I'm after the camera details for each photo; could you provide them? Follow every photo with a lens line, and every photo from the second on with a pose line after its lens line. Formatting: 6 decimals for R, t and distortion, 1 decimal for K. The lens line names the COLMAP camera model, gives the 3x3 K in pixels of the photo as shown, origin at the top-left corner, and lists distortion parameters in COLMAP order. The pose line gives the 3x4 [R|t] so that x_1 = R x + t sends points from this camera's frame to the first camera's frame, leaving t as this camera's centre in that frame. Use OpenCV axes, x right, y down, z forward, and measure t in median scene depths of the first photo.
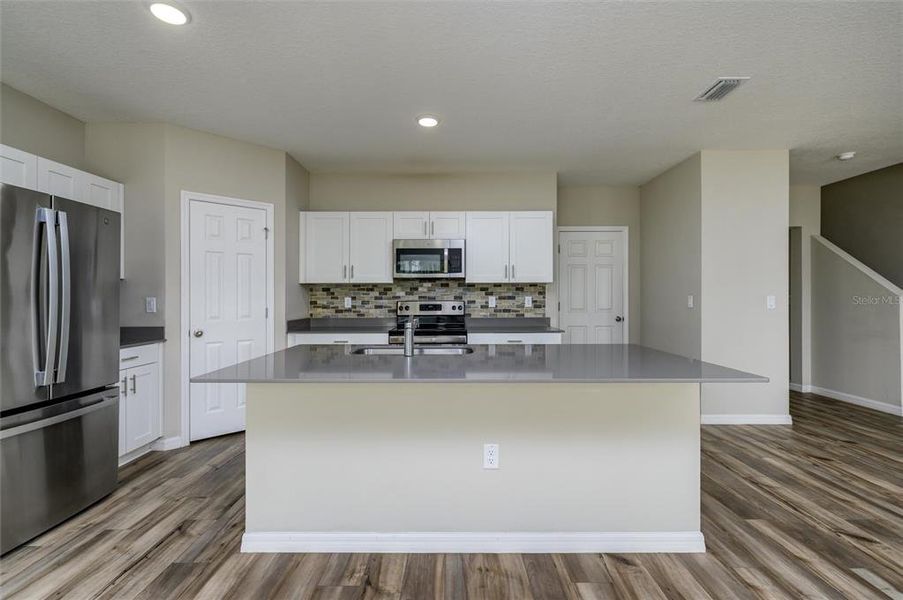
lens RADIAL K [[403.5, 0, 449.6], [0, 403.5, 297.4], [0, 0, 1]] dist [-0.000364, 0.000183]
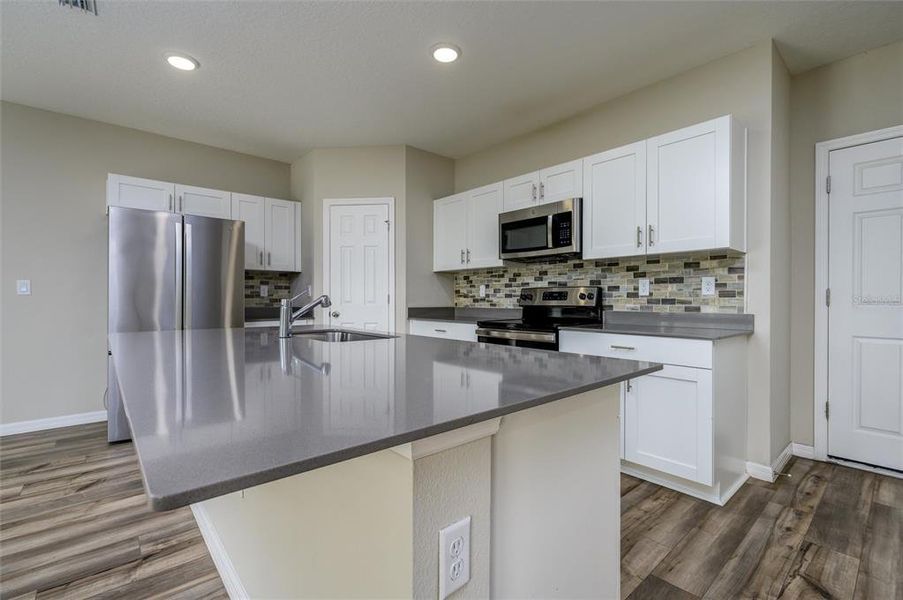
lens RADIAL K [[403.5, 0, 449.6], [0, 403.5, 297.4], [0, 0, 1]] dist [-0.000364, 0.000183]
pose [[0.657265, 0.000451, -0.753660, 0.395670], [-0.001384, 0.999999, -0.000609, 0.028366], [0.753658, 0.001443, 0.657265, 0.350626]]
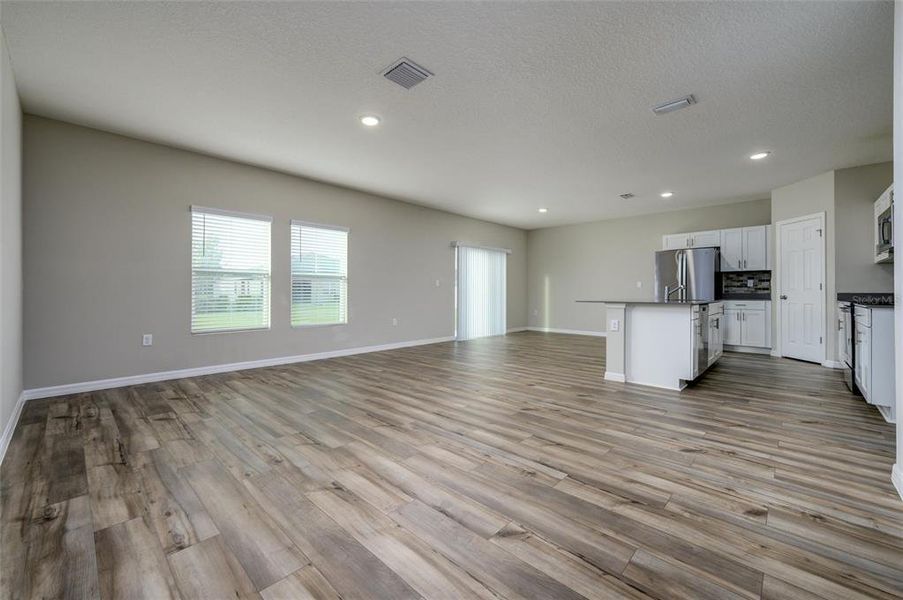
lens RADIAL K [[357.9, 0, 448.0], [0, 357.9, 294.3], [0, 0, 1]] dist [0.000244, 0.000056]
pose [[-0.689197, 0.005260, -0.724555, 1.218950], [0.002122, 0.999984, 0.005242, 0.047087], [0.724571, 0.002075, -0.689197, 0.774563]]
